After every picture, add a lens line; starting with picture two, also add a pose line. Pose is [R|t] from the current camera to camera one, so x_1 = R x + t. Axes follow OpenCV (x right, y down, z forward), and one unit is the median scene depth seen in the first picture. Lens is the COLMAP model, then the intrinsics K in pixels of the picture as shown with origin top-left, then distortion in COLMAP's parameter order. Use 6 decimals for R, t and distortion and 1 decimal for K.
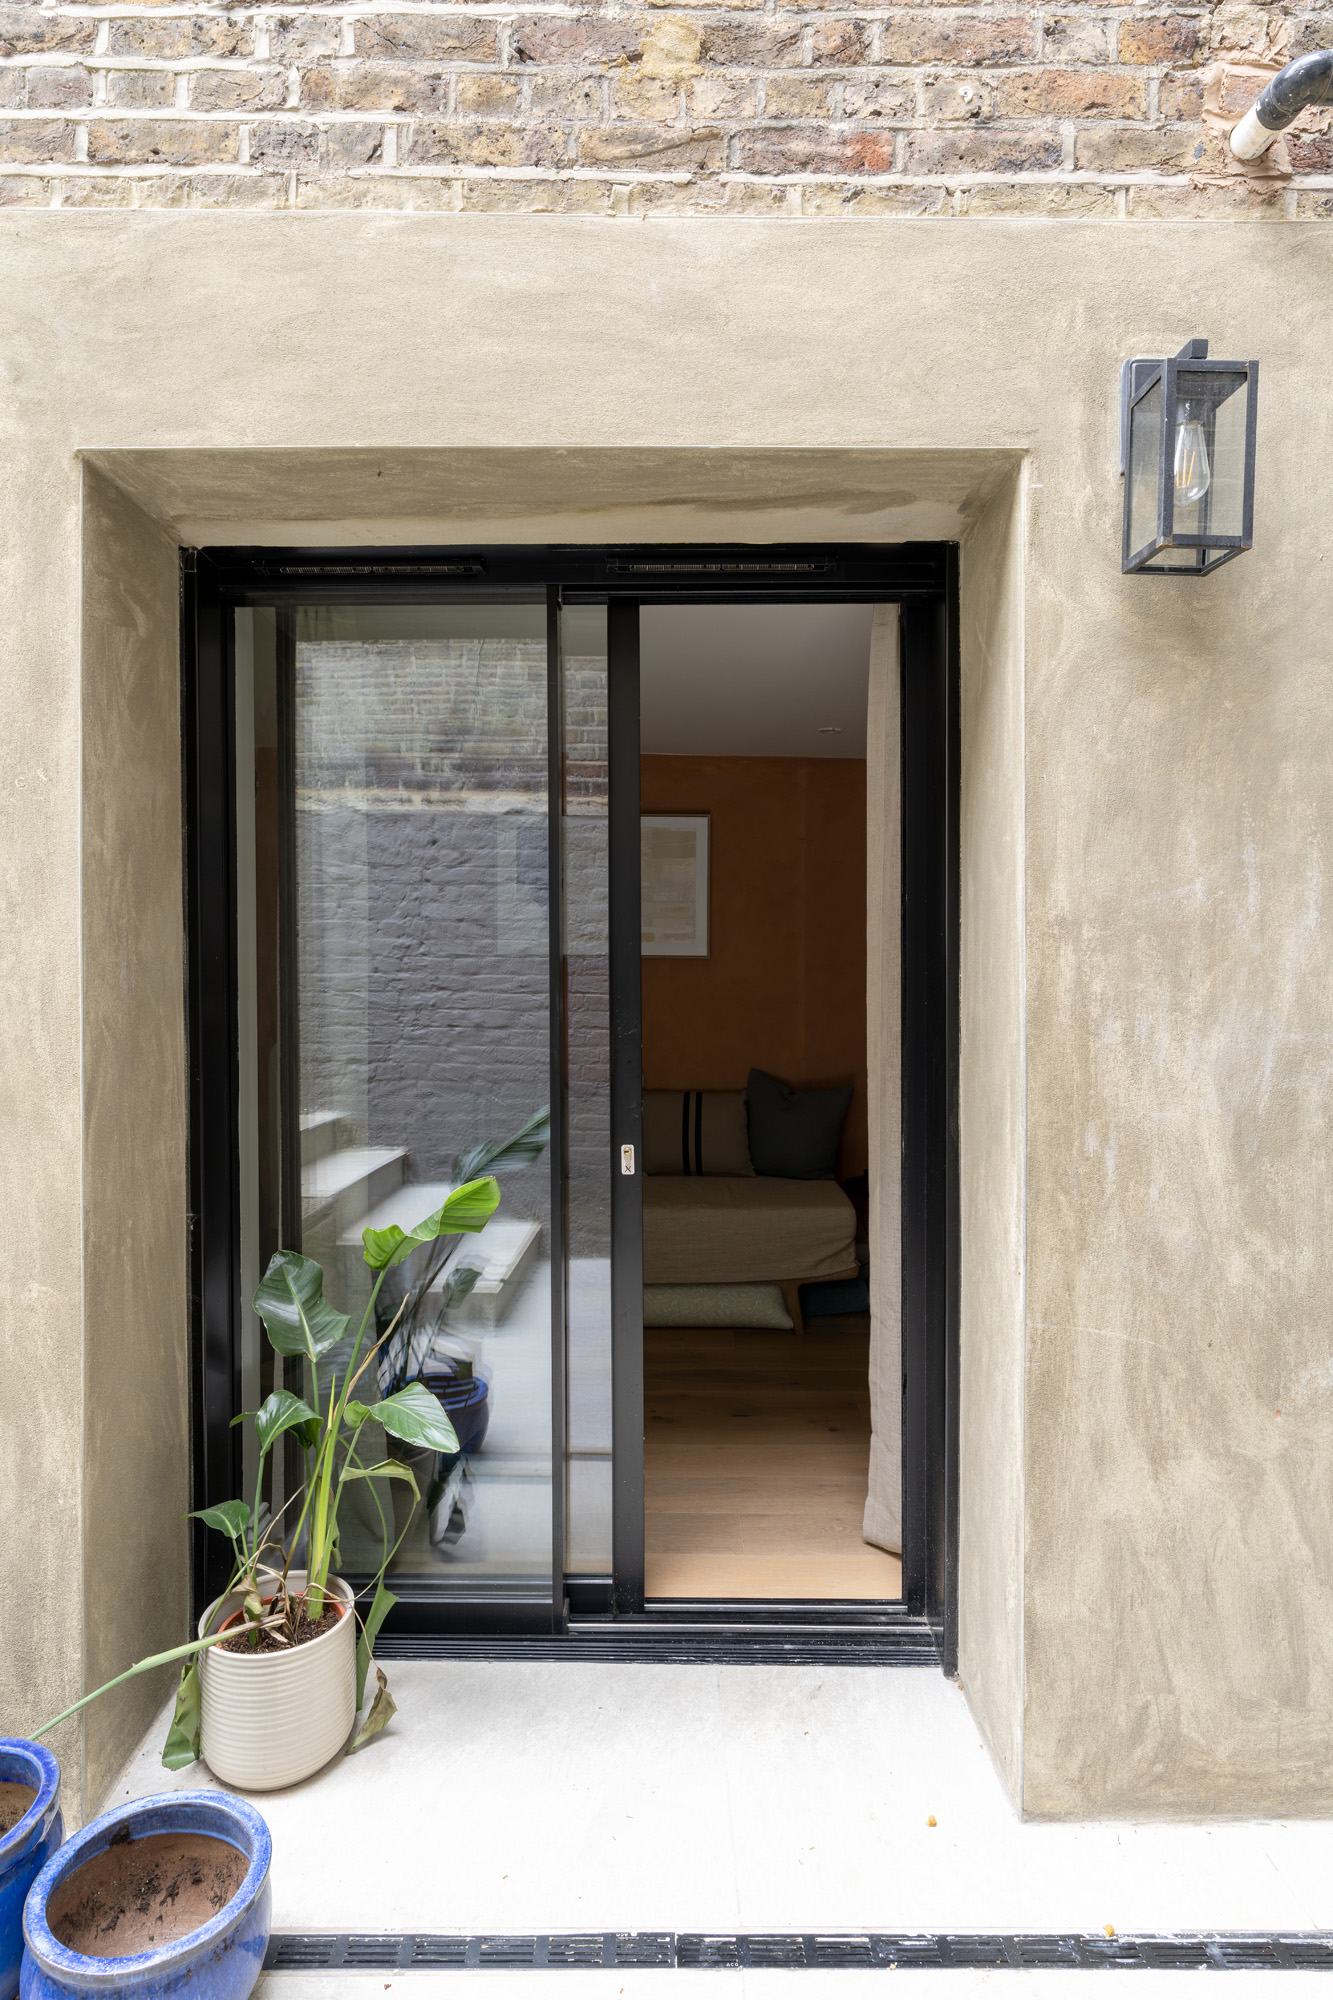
lens RADIAL K [[1102.7, 0, 669.1], [0, 1102.7, 981.9], [0, 0, 1]] dist [-0.000776, -0.000417]
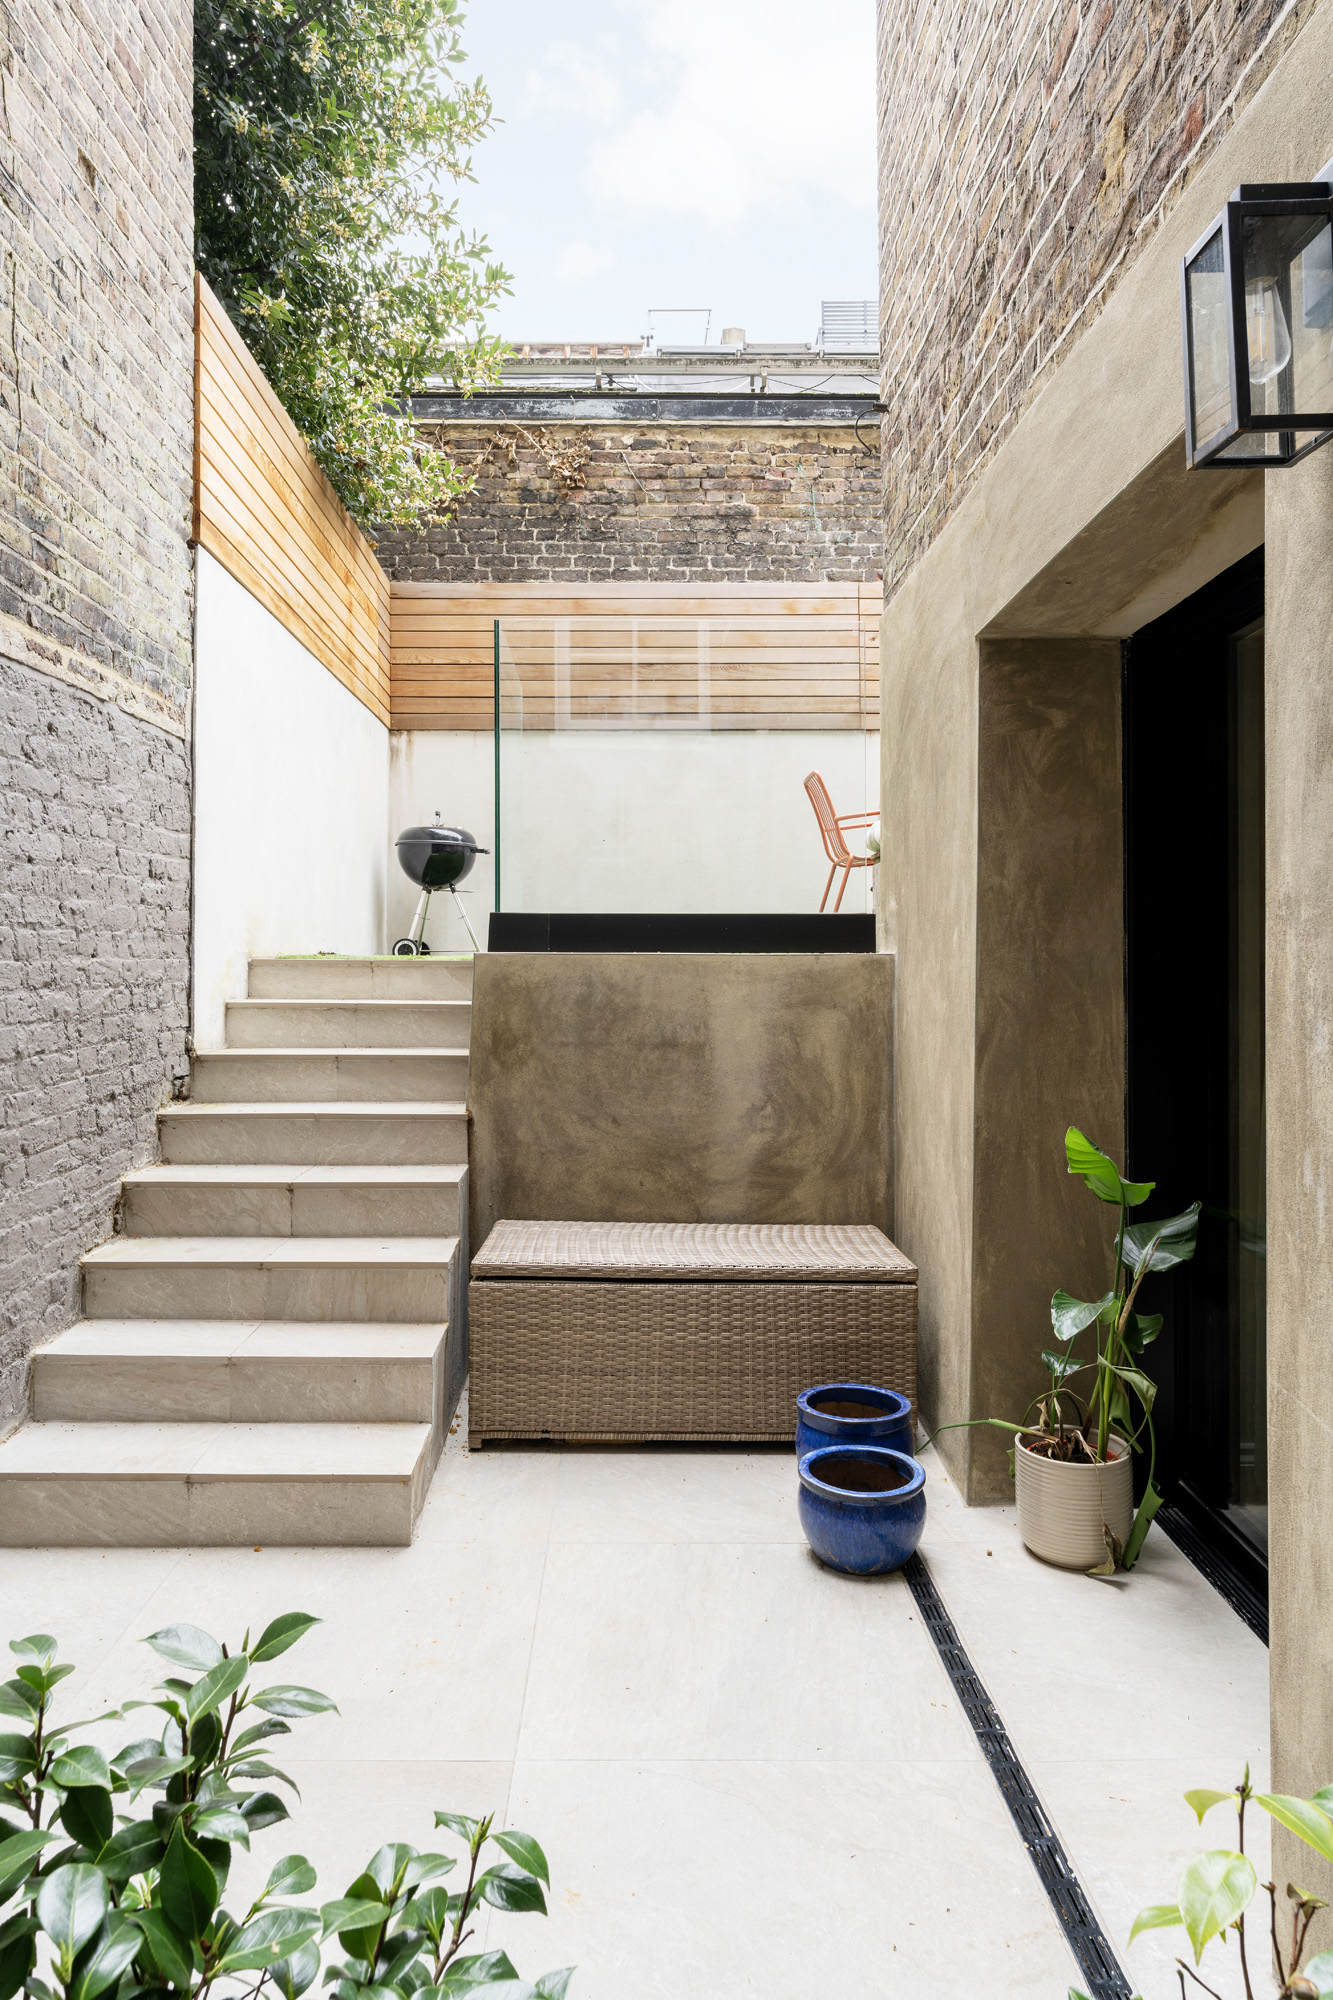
lens RADIAL K [[1274.3, 0, 628.2], [0, 1274.3, 958.9], [0, 0, 1]] dist [-0.000325, -0.000600]
pose [[0.000774, -0.006036, -0.999981, 1.250601], [-0.009725, 0.999934, -0.006043, -0.000510], [0.999952, 0.009729, 0.000715, 0.482496]]
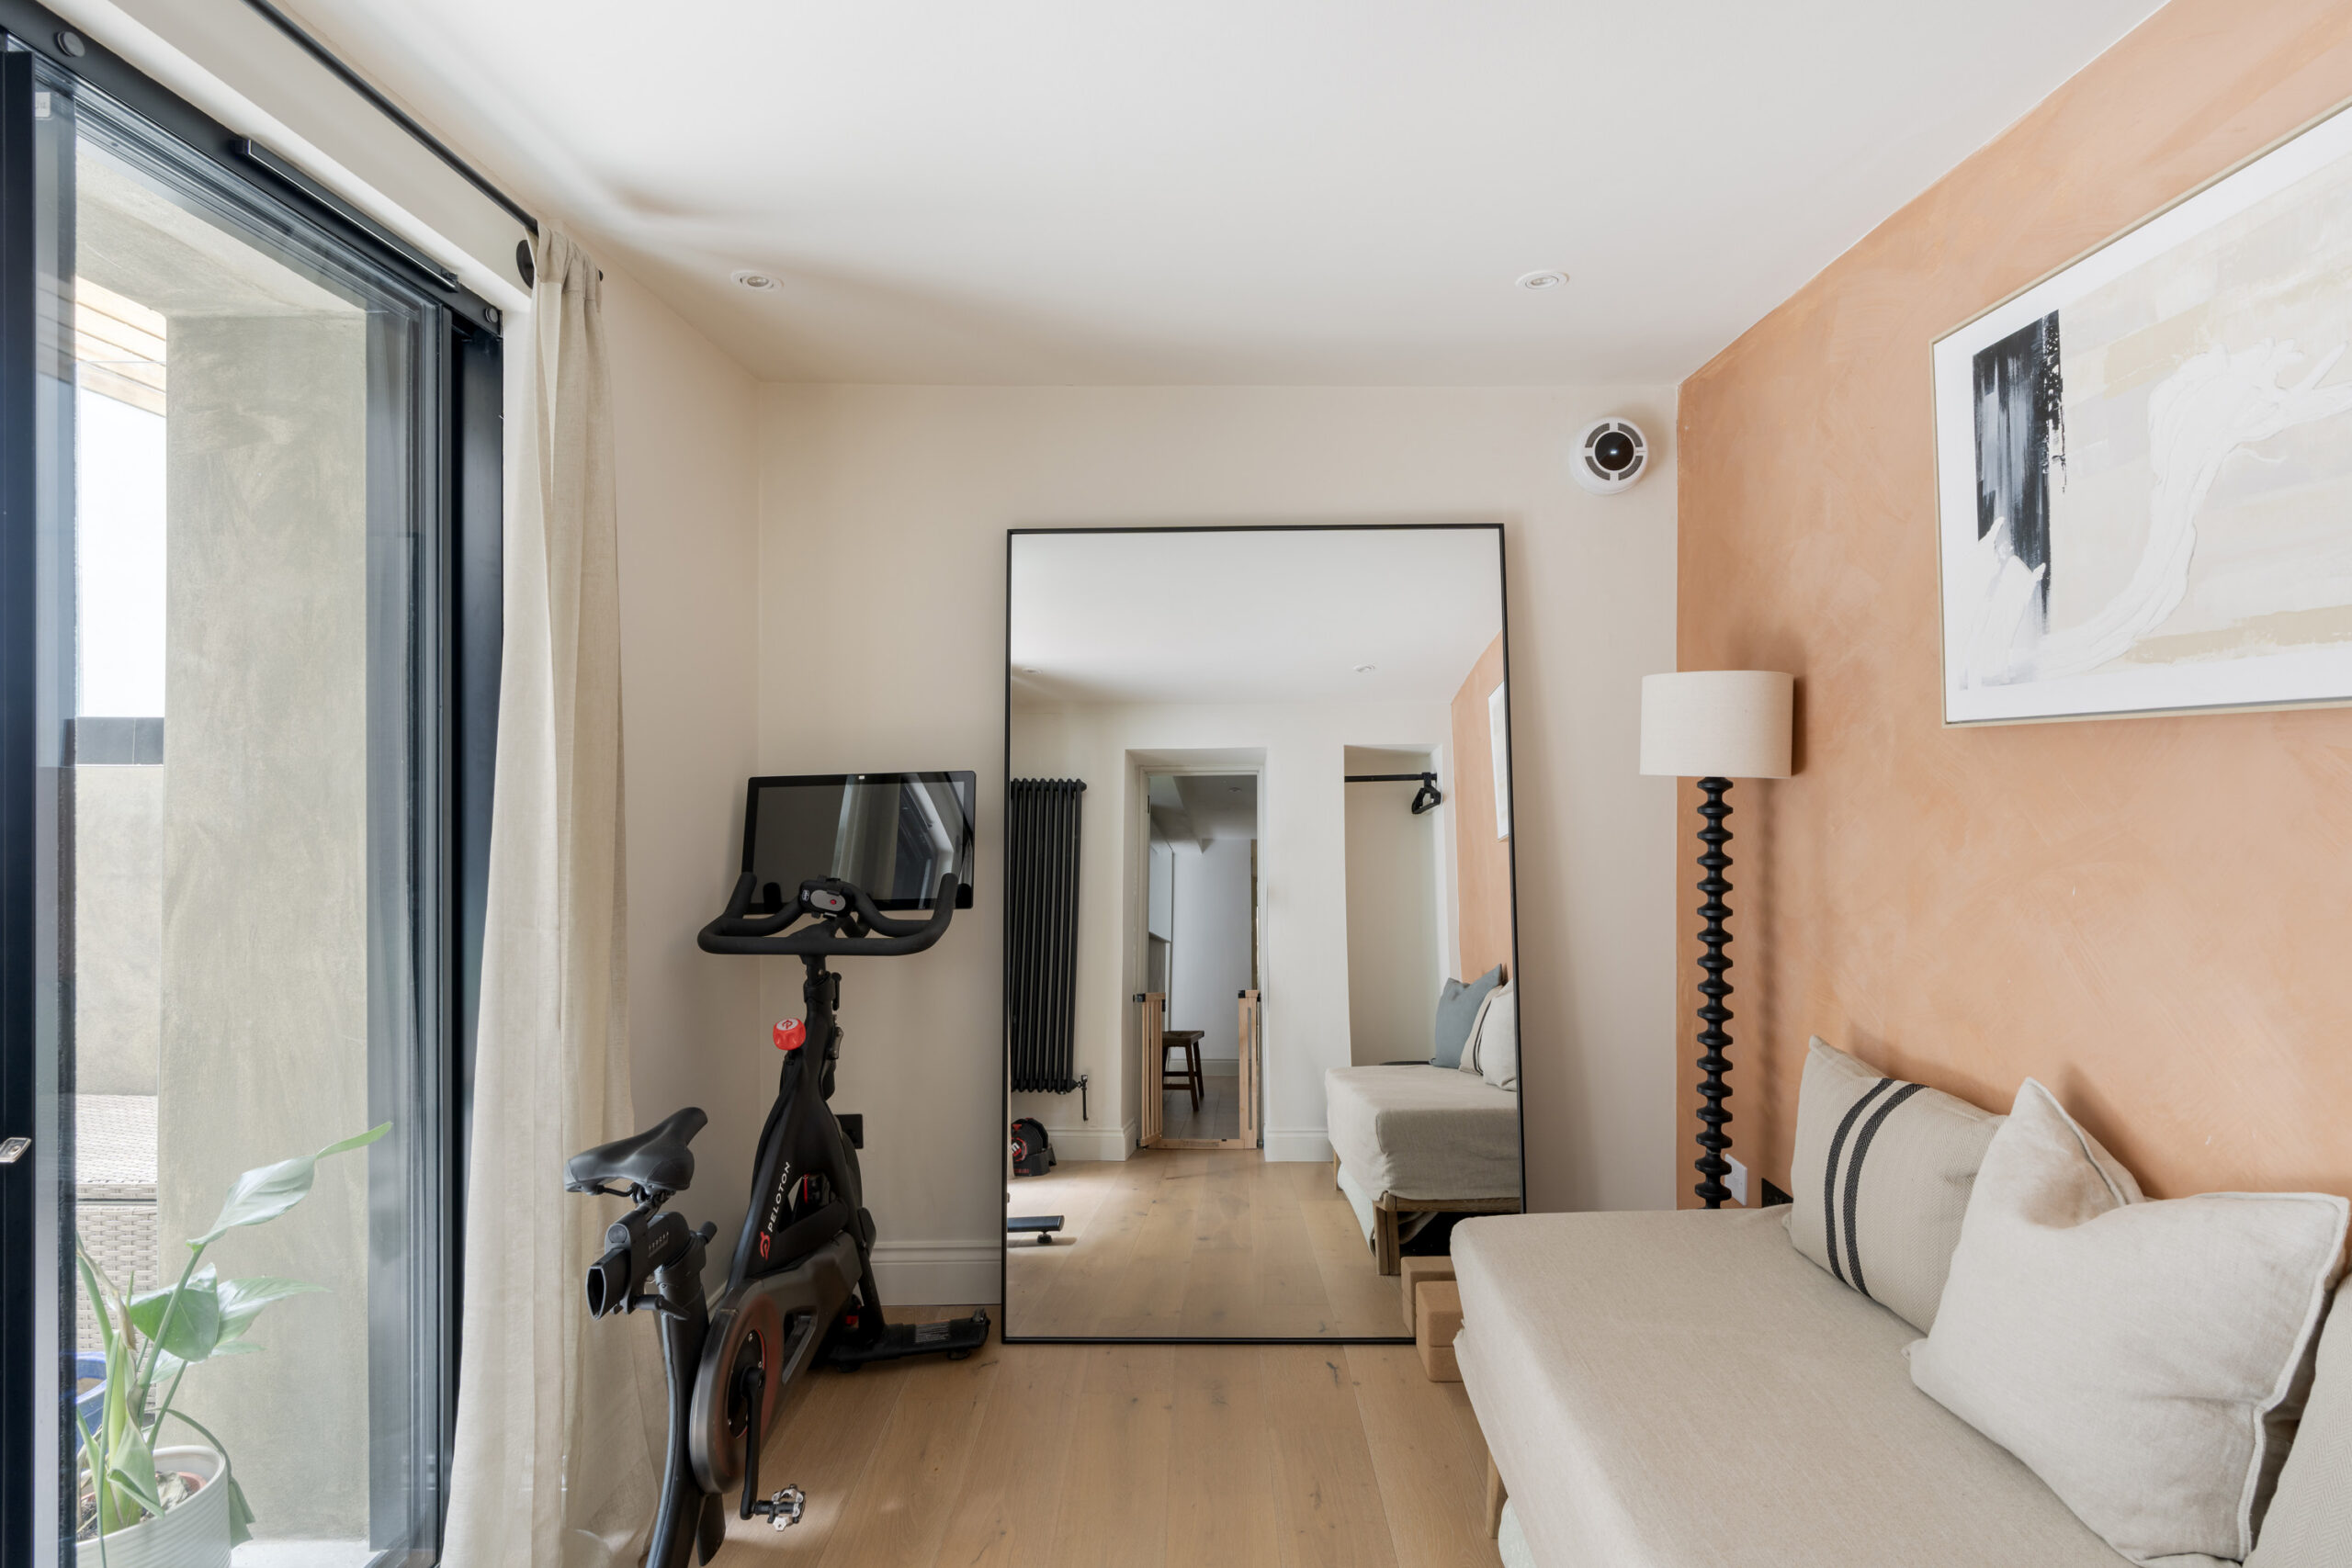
lens RADIAL K [[1108.6, 0, 1182.9], [0, 1108.6, 777.4], [0, 0, 1]] dist [0.000052, -0.000129]
pose [[-0.005386, 0.000620, -0.999985, 0.565691], [-0.006514, 0.999979, 0.000655, -0.016980], [0.999964, 0.006518, -0.005382, 1.969923]]
